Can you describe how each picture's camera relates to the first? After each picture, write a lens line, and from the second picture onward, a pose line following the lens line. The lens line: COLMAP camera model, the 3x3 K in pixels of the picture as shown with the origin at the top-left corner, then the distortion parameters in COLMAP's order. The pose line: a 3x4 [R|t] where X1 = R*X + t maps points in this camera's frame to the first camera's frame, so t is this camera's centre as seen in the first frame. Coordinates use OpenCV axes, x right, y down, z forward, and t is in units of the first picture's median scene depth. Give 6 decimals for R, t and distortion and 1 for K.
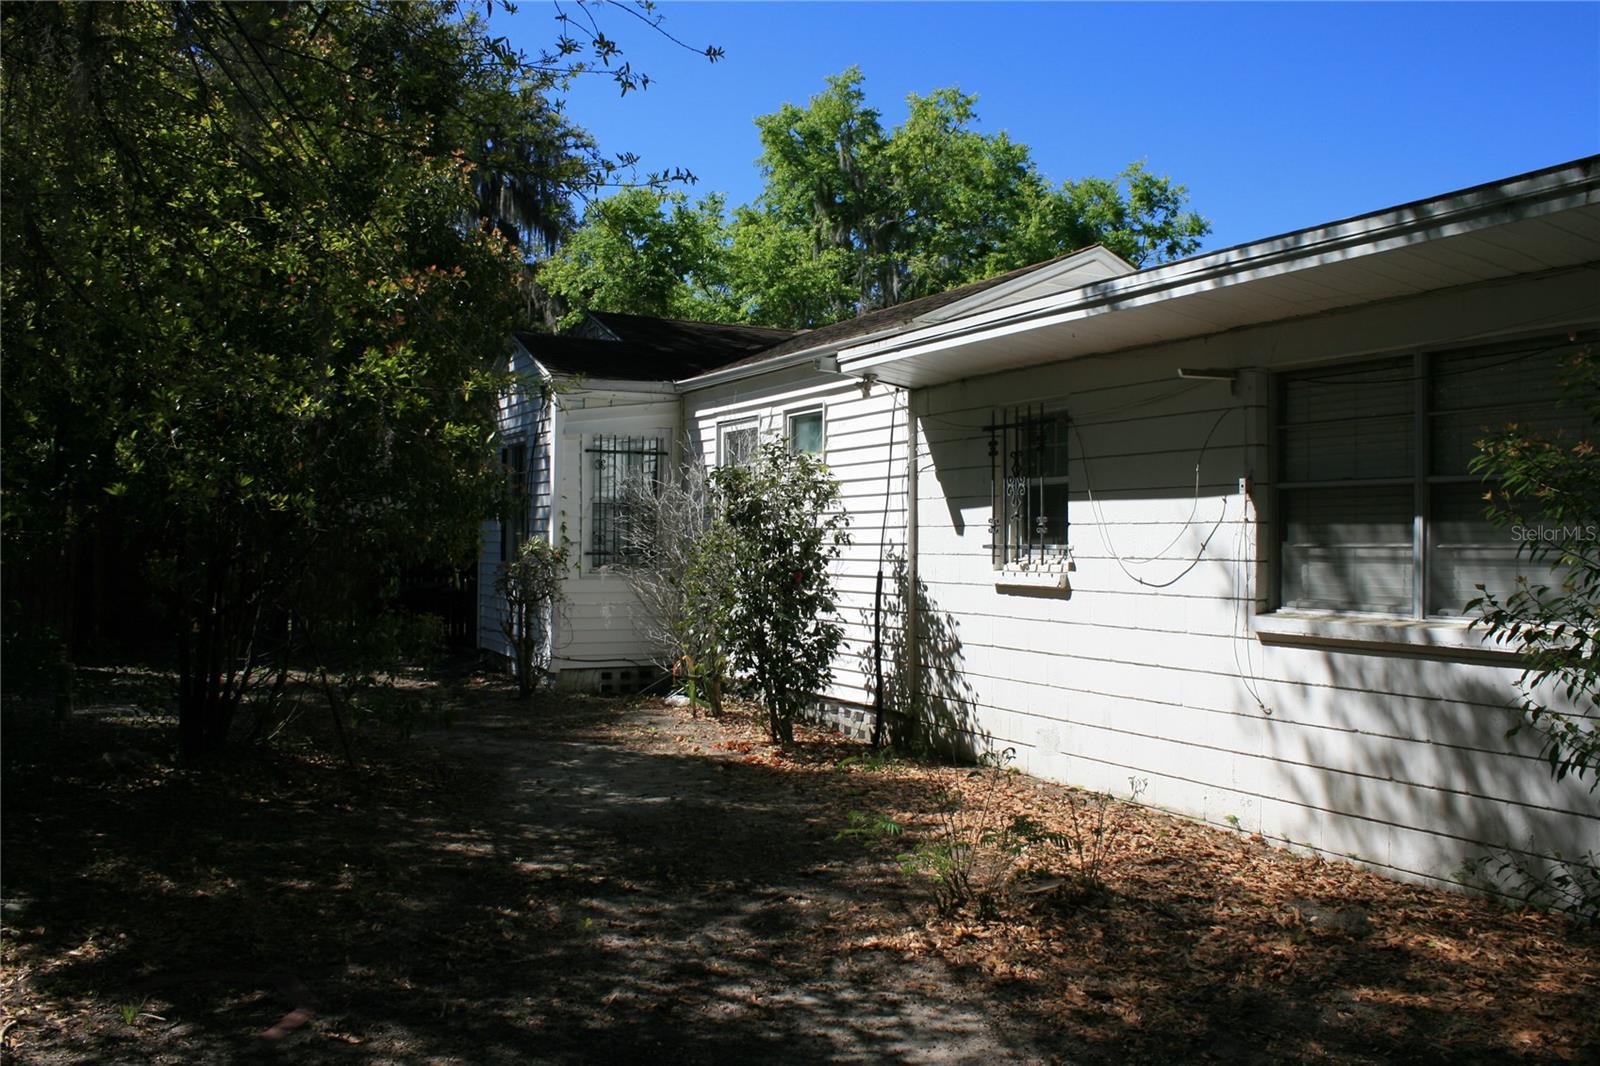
lens RADIAL K [[1359.6, 0, 800.0], [0, 1359.6, 533.0], [0, 0, 1]] dist [-0.159836, 0.129874]
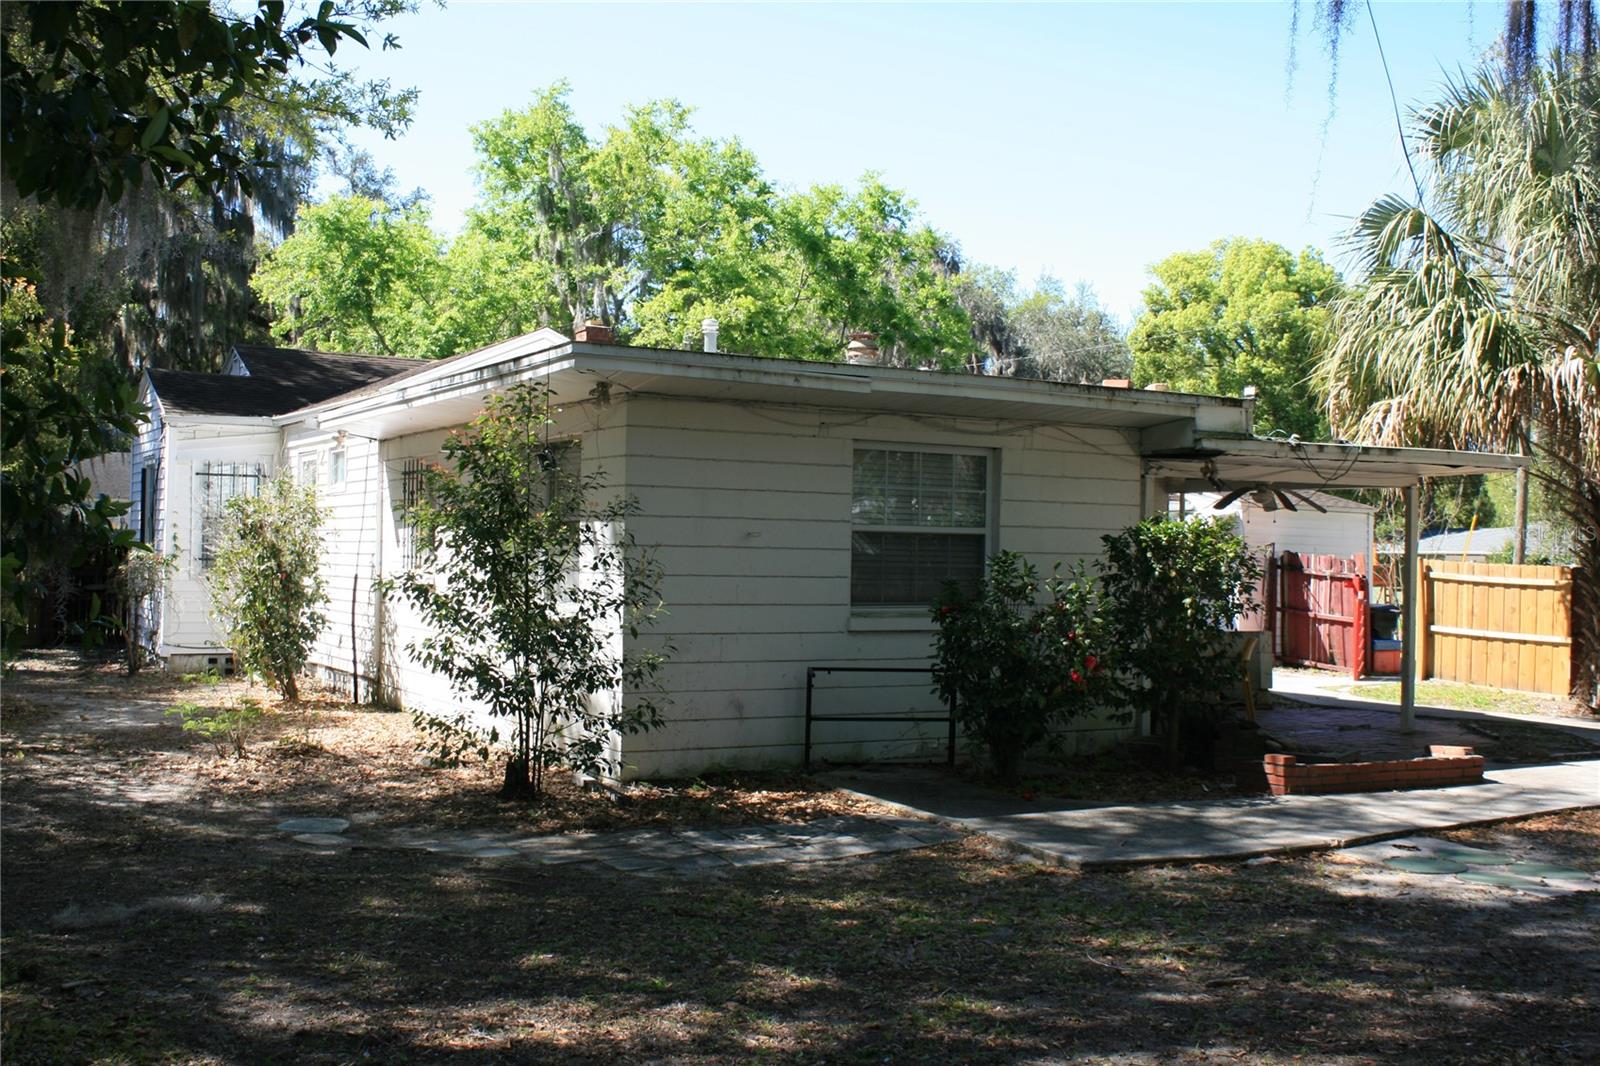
lens RADIAL K [[1727.5, 0, 801.4], [0, 1727.5, 578.6], [0, 0, 1]] dist [-0.067132, 0.015281]
pose [[0.999012, 0.012693, 0.042581, 0.312818], [-0.013543, 0.999713, 0.019736, -0.004813], [-0.042318, -0.020294, 0.998898, -0.542716]]
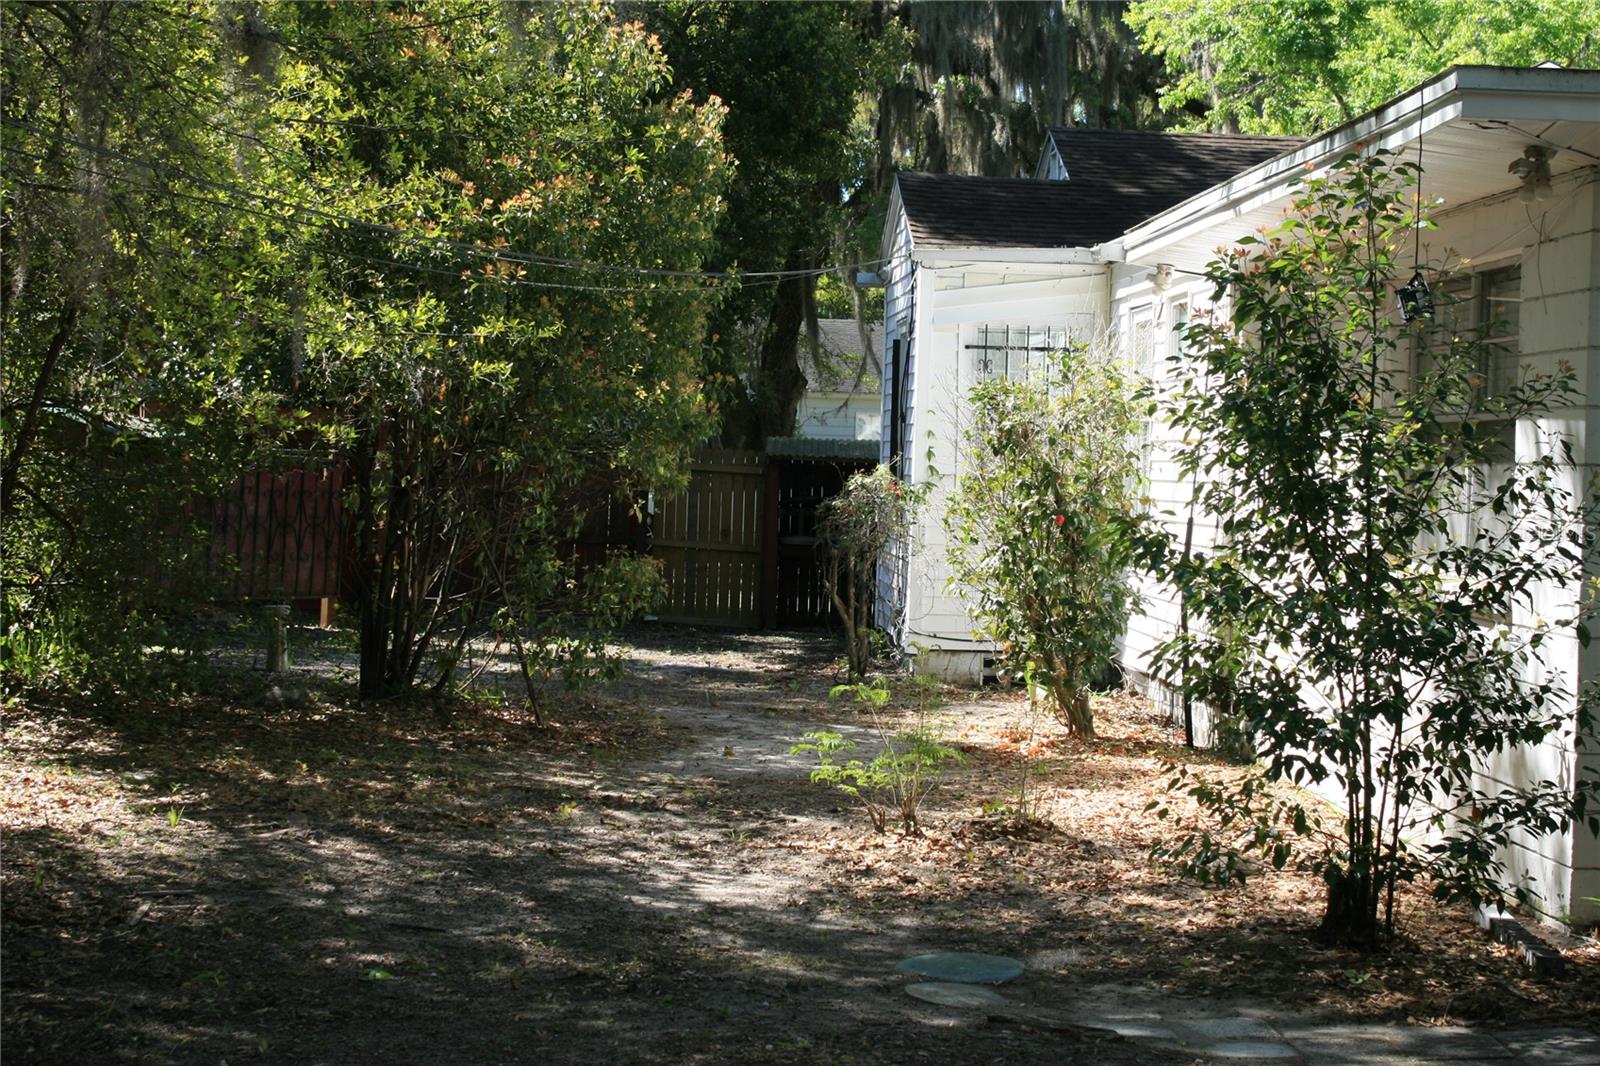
lens RADIAL K [[2919.6, 0, 800.0], [0, 2919.6, 533.0], [0, 0, 1]] dist [0.089820, -0.085063]
pose [[0.914608, 0.026639, -0.403463, 0.382079], [-0.017304, 0.999492, 0.026765, -0.002268], [0.403971, -0.017498, 0.914604, -0.444089]]
